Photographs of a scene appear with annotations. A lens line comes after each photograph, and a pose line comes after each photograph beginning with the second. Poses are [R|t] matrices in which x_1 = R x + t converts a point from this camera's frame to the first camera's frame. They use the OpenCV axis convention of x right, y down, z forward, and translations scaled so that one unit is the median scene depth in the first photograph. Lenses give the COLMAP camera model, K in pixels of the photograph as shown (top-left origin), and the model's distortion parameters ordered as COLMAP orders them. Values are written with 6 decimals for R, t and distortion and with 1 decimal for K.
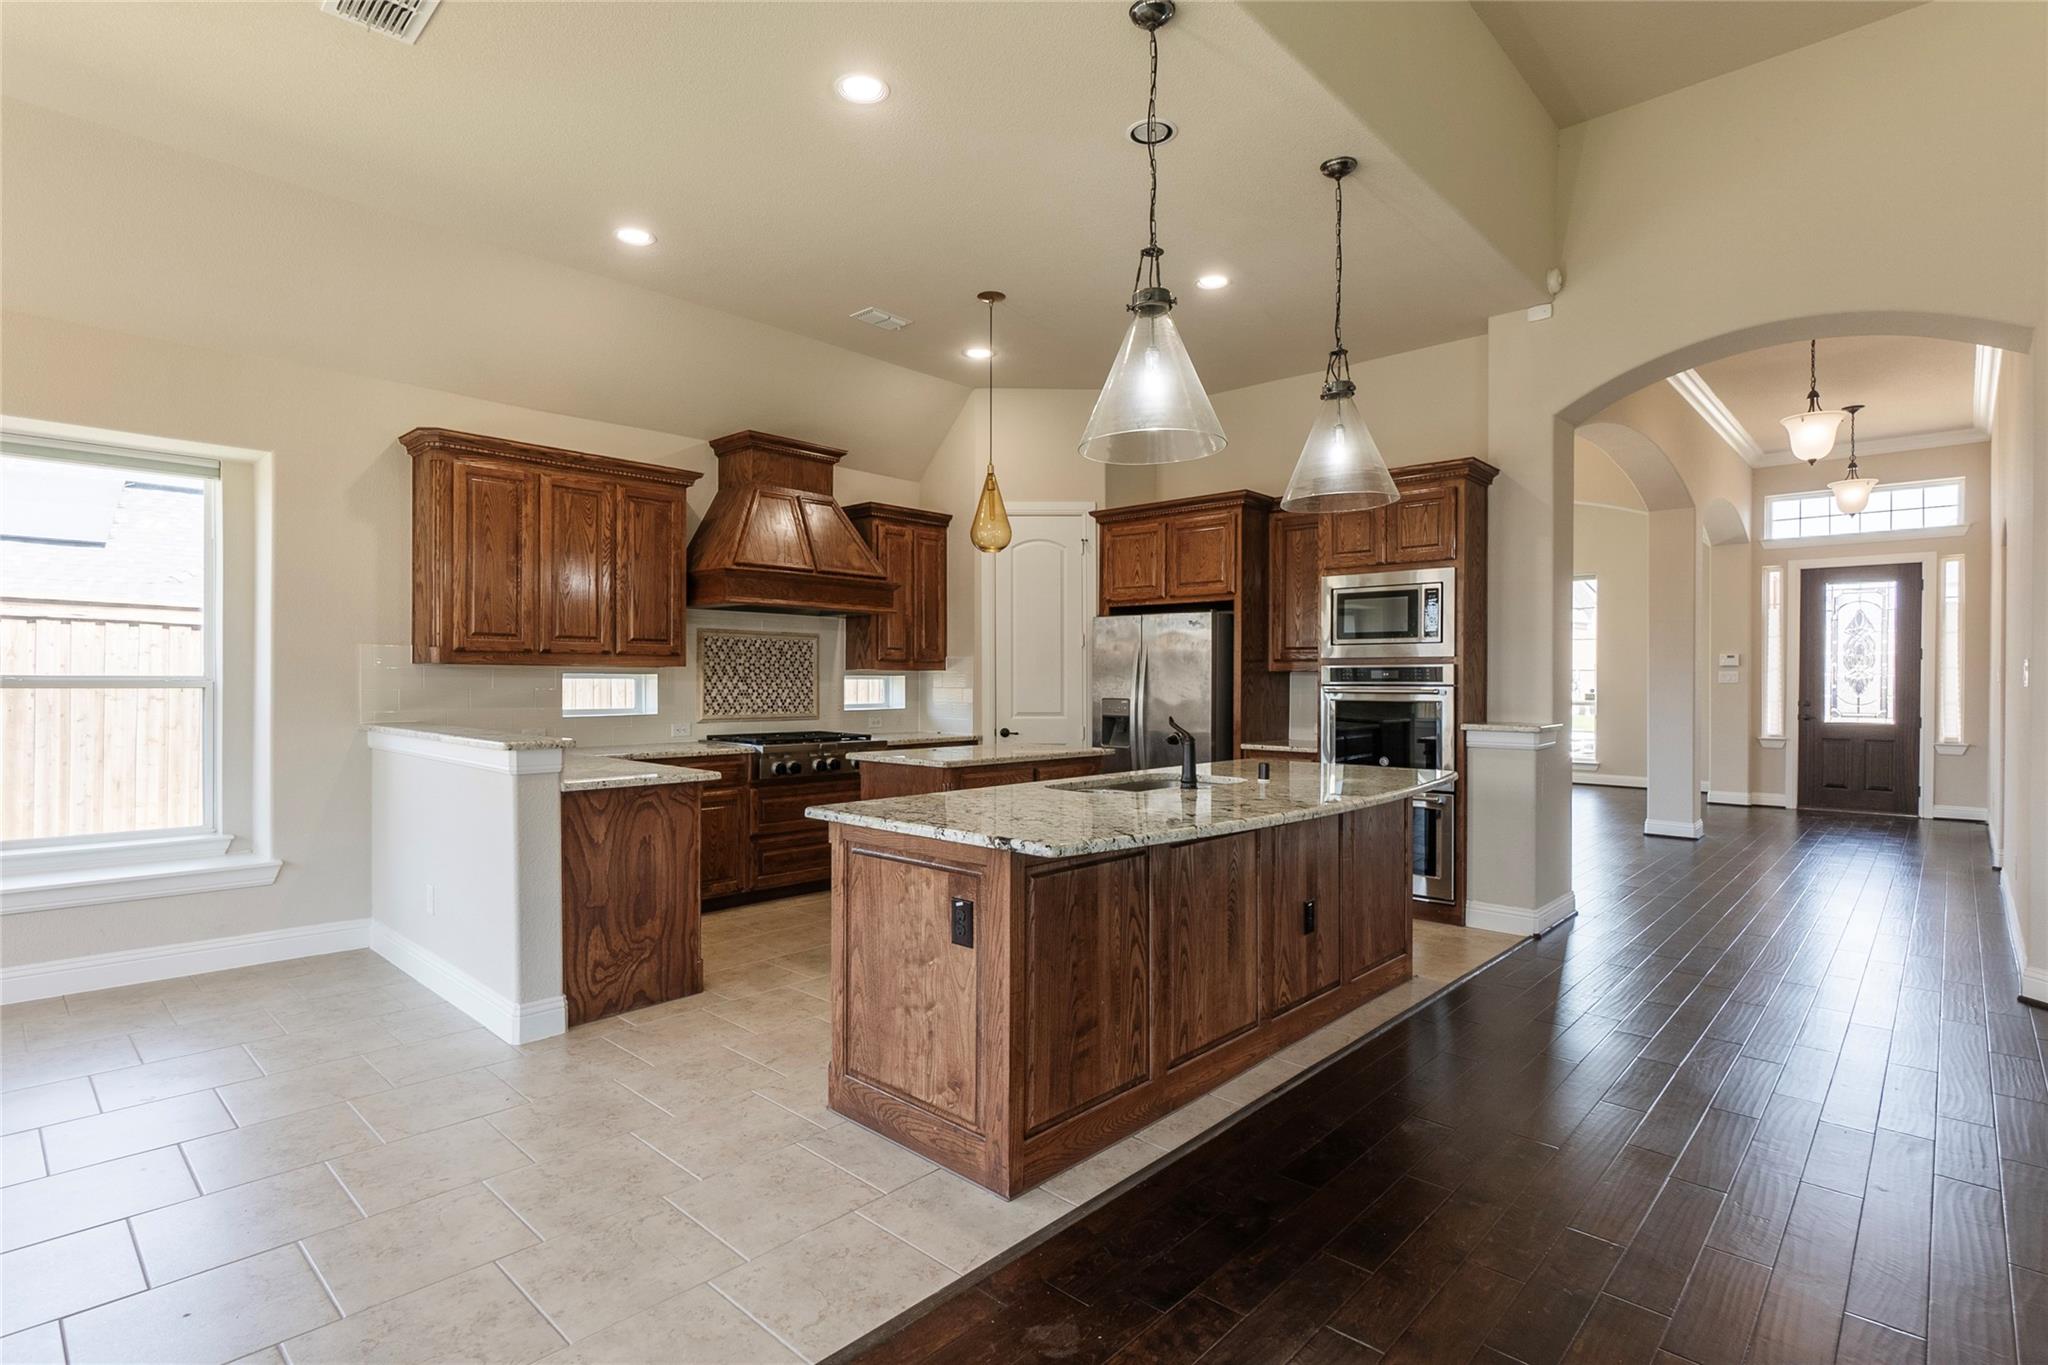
lens RADIAL K [[992.7, 0, 1014.9], [0, 992.7, 687.6], [0, 0, 1]] dist [-0.000654, -0.000274]
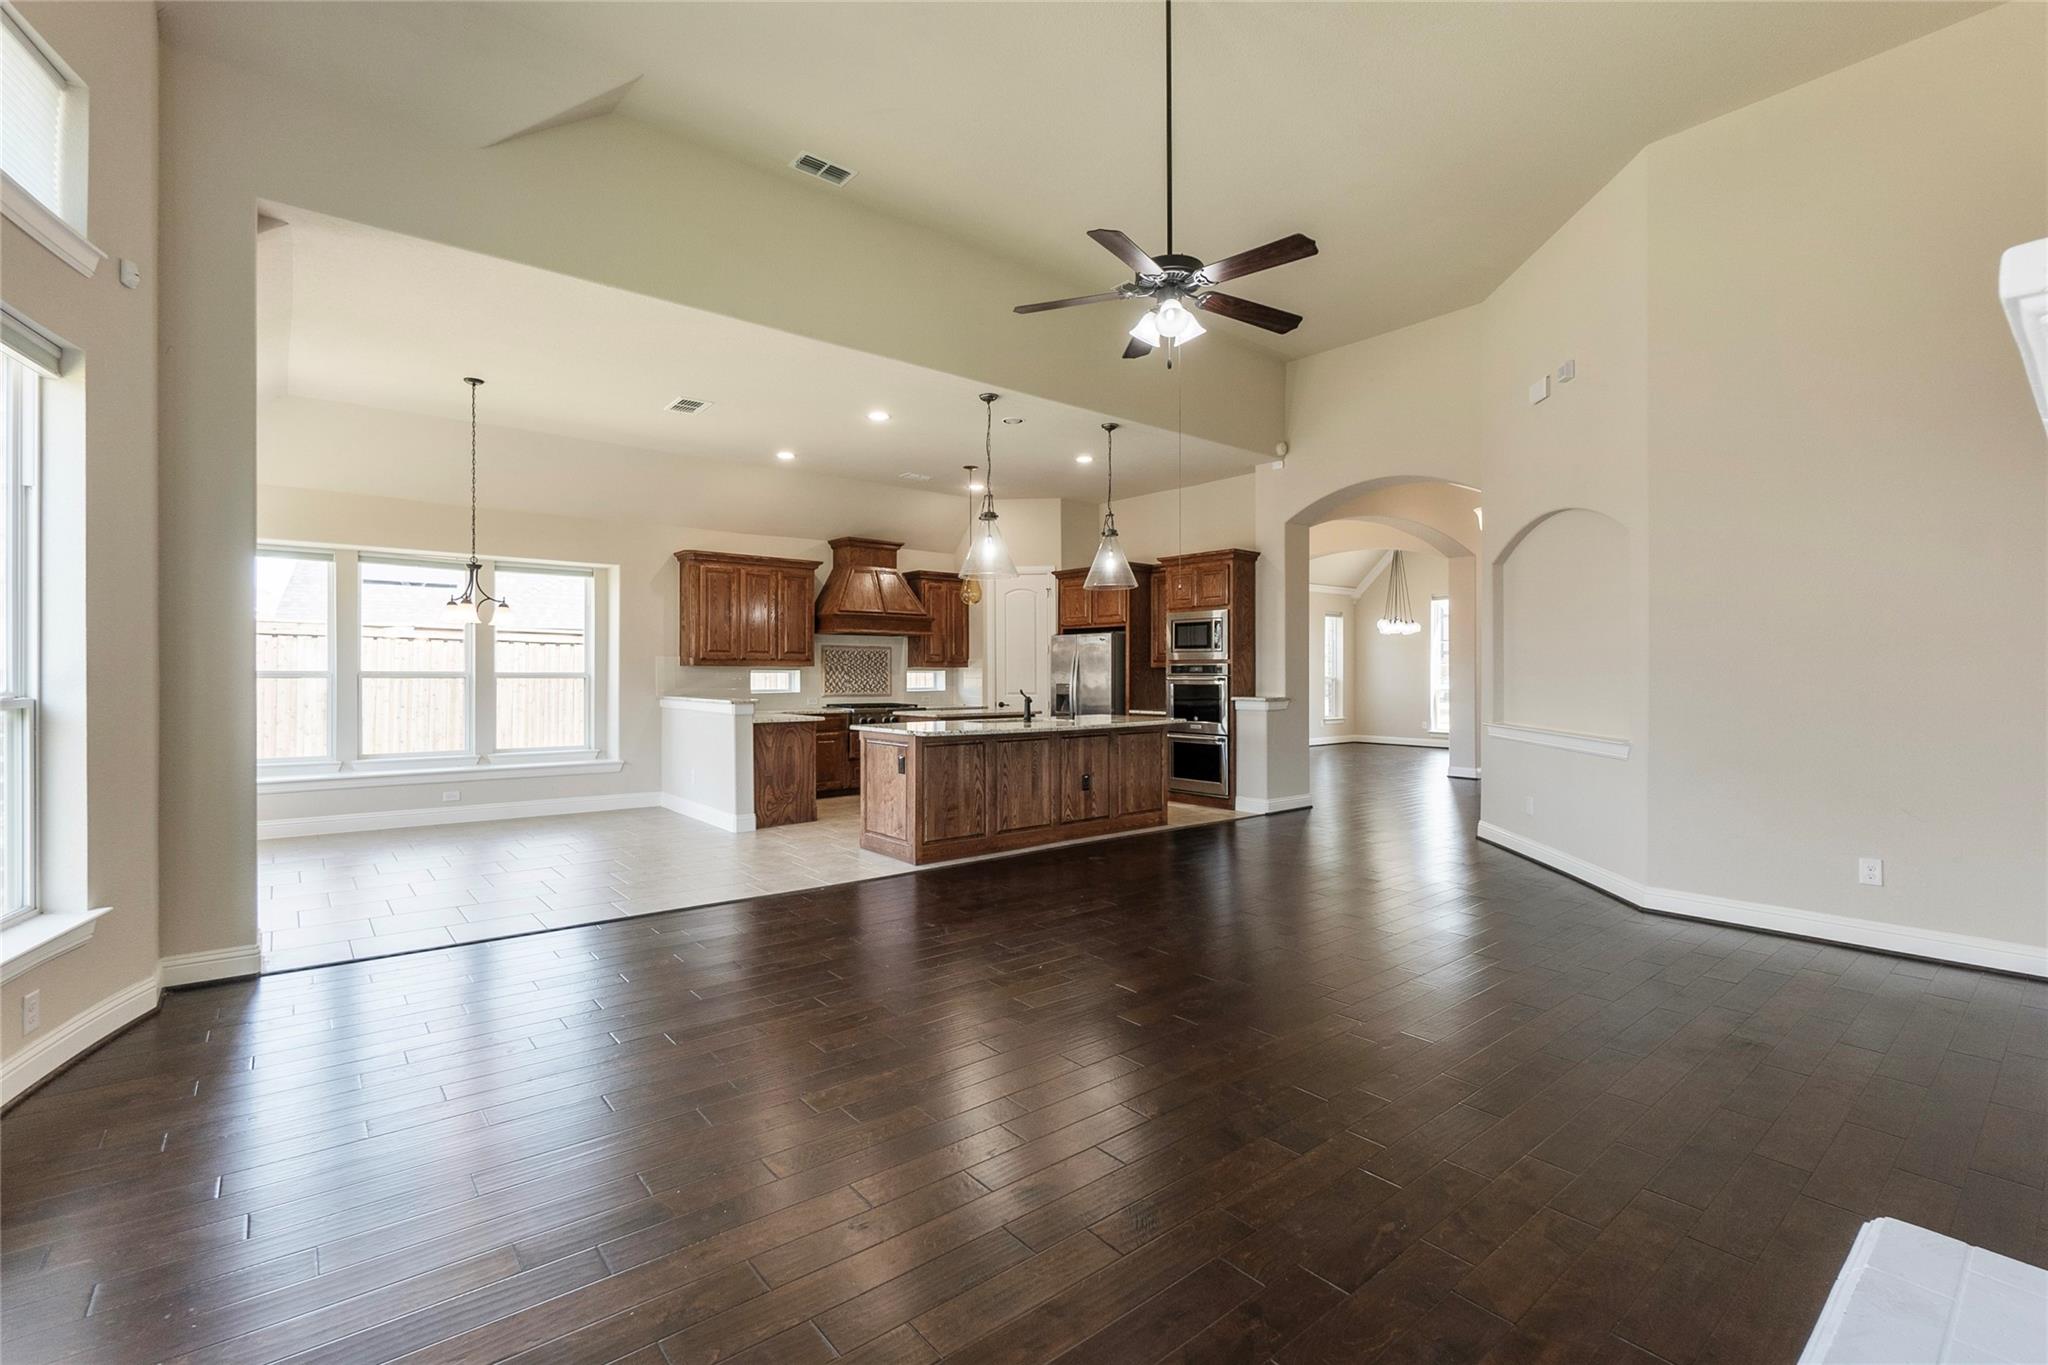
lens RADIAL K [[907.2, 0, 1025.6], [0, 907.2, 678.1], [0, 0, 1]] dist [0.001052, 0.000017]
pose [[0.992648, -0.002406, -0.121010, 0.271815], [0.002063, 0.999993, -0.002962, 0.006758], [0.121016, 0.002690, 0.992647, -0.649740]]
